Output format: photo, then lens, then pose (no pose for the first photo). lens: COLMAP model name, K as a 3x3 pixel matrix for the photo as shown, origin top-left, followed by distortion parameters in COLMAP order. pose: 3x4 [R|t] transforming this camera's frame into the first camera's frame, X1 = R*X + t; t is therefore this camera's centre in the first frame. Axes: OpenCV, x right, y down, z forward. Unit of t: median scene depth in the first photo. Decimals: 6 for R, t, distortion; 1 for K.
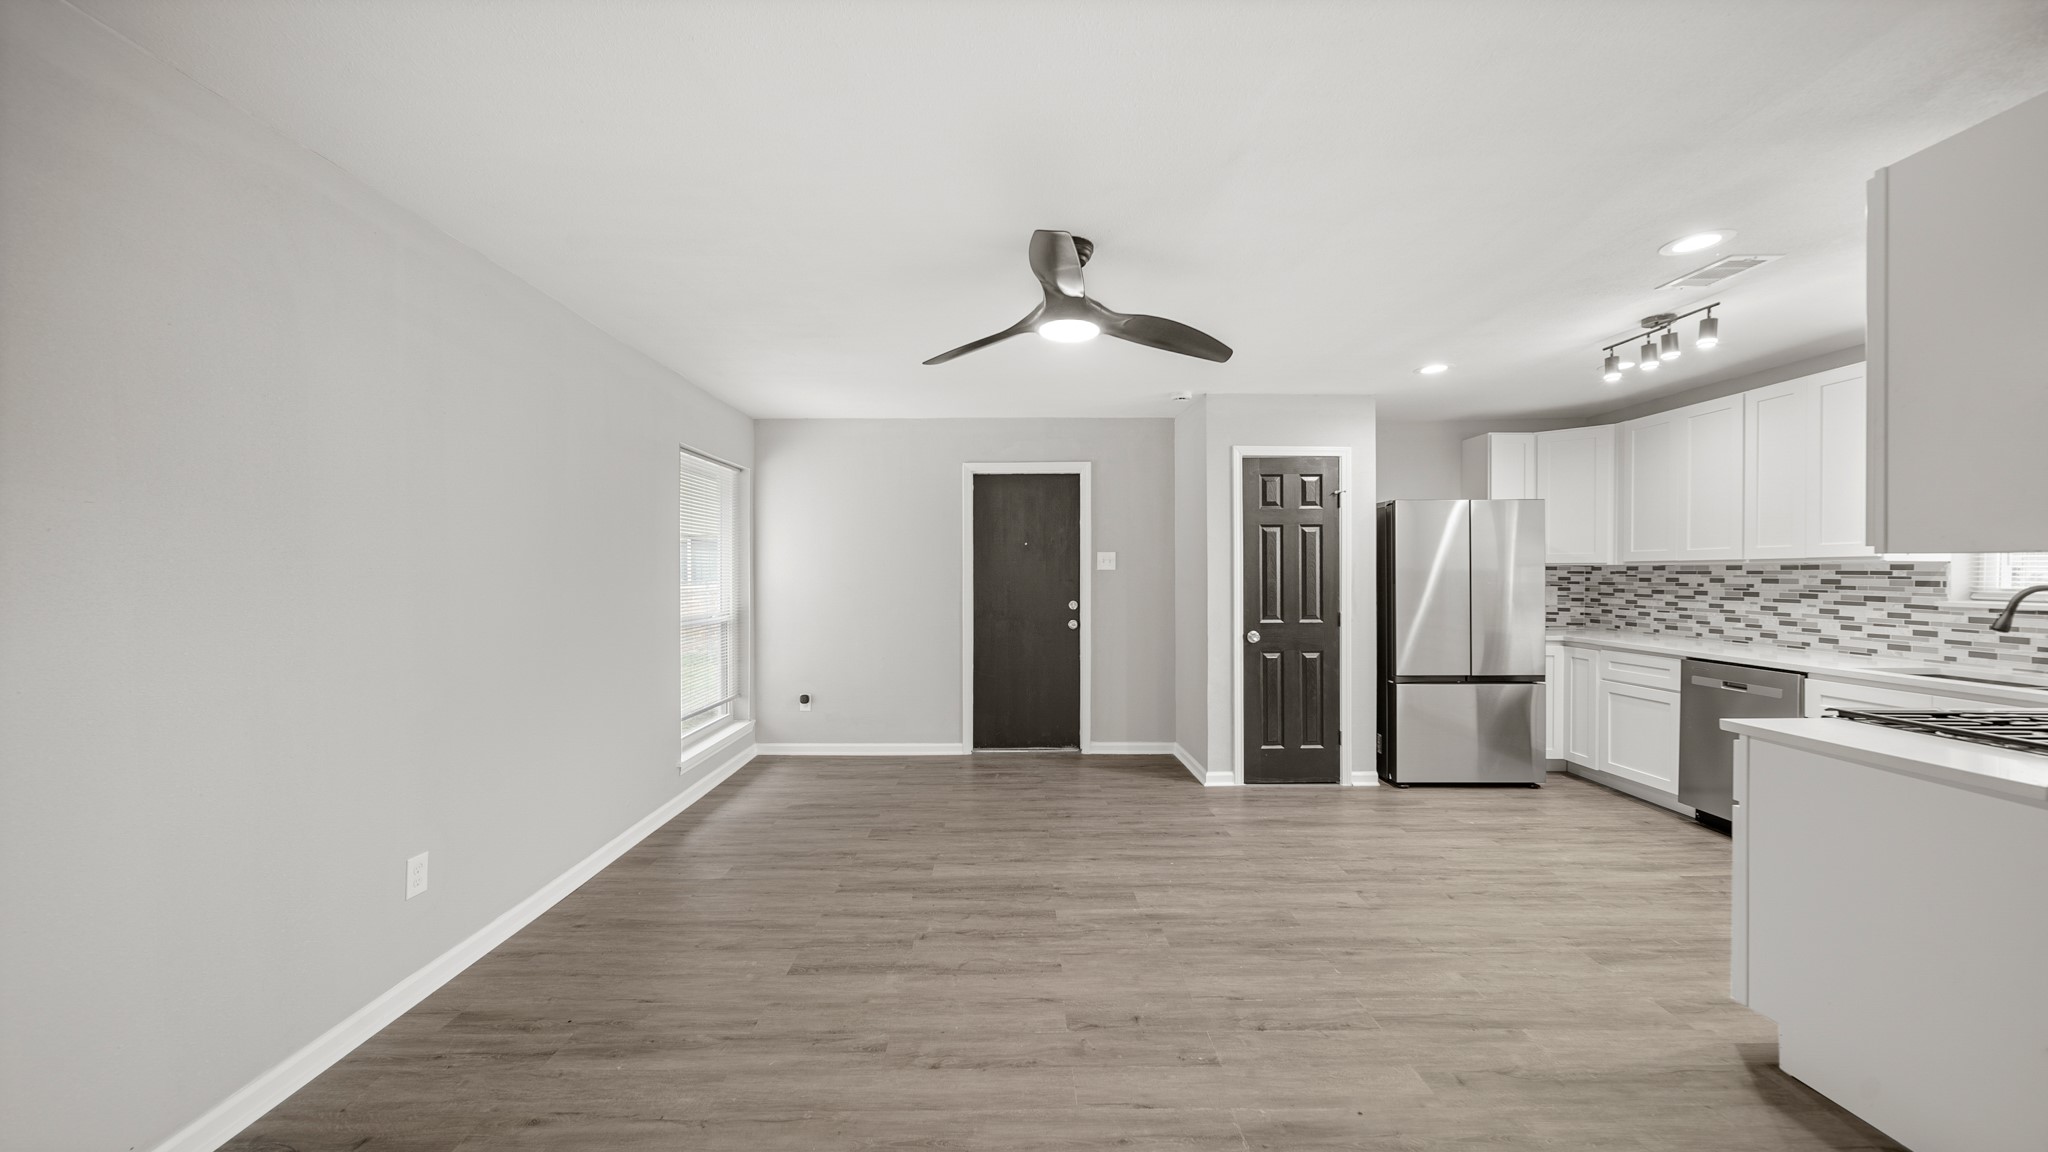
lens RADIAL K [[724.2, 0, 1018.8], [0, 724.2, 559.2], [0, 0, 1]] dist [0.000412, 0.000012]
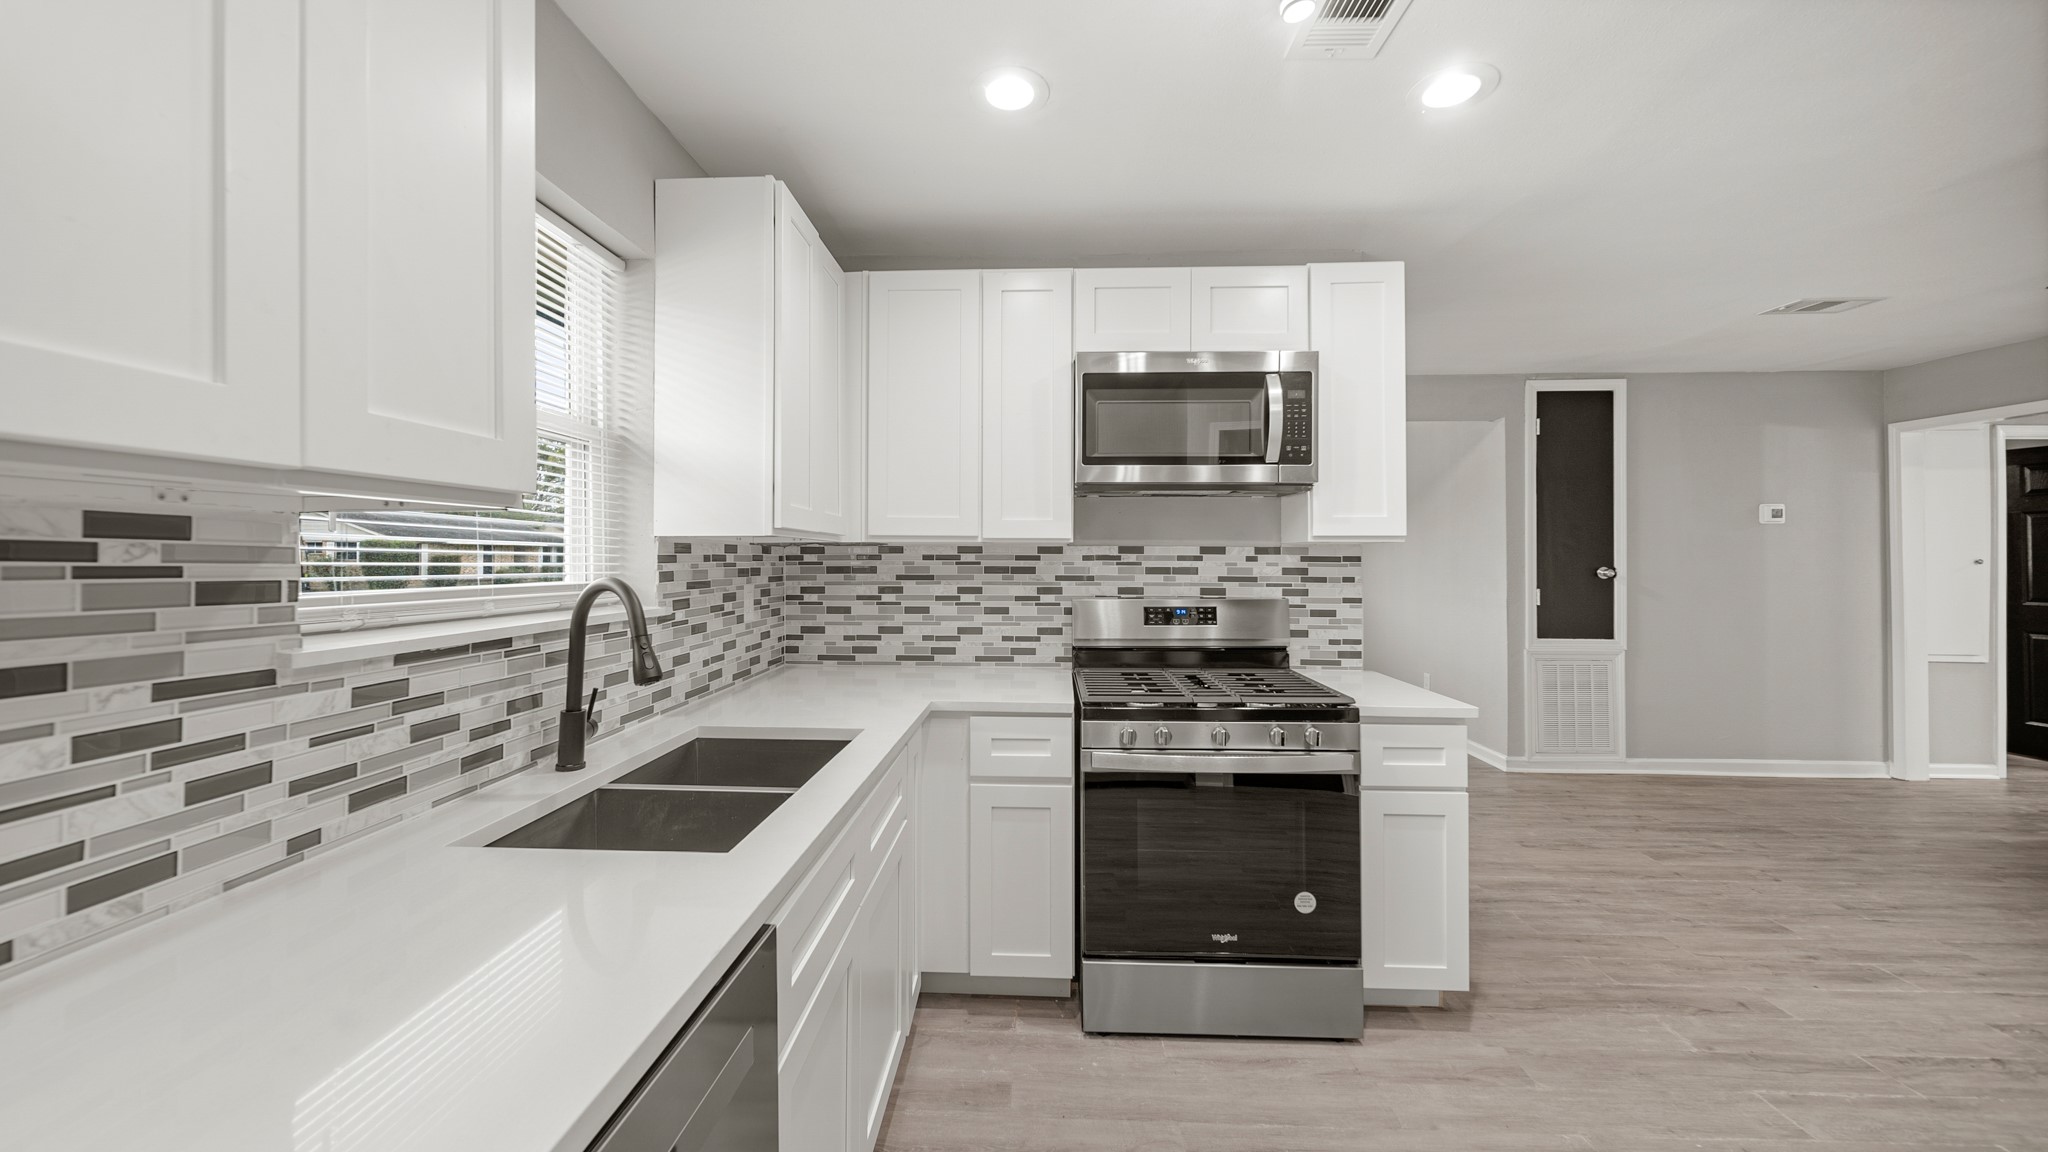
lens RADIAL K [[724.2, 0, 1018.8], [0, 724.2, 559.2], [0, 0, 1]] dist [0.000412, 0.000012]
pose [[-0.998349, -0.006995, 0.057012, 1.061157], [-0.007746, 0.999886, -0.012971, 0.025515], [-0.056915, -0.013391, -0.998289, 1.391159]]
